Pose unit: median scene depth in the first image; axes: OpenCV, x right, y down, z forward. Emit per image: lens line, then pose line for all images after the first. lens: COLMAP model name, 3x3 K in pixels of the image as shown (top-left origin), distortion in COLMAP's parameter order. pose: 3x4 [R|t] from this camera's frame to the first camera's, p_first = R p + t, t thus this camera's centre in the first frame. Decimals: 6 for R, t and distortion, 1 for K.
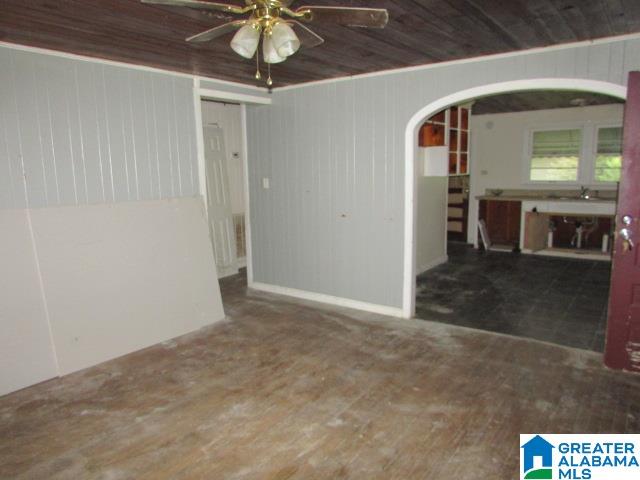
lens RADIAL K [[450.7, 0, 317.3], [0, 450.7, 237.3], [0, 0, 1]] dist [-0.043169, 0.008111]
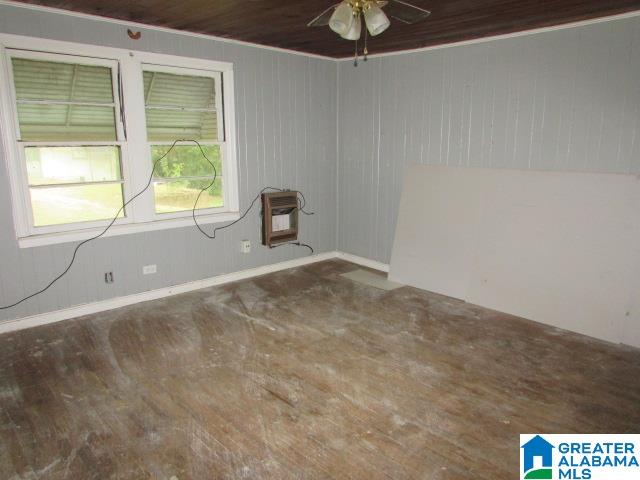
lens RADIAL K [[450.7, 0, 318.3], [0, 450.7, 238.2], [0, 0, 1]] dist [-0.043169, 0.008111]
pose [[-0.171366, 0.206909, -0.963235, 0.663154], [-0.151654, 0.960506, 0.233303, -0.092074], [0.973465, 0.186058, -0.133220, 0.696829]]
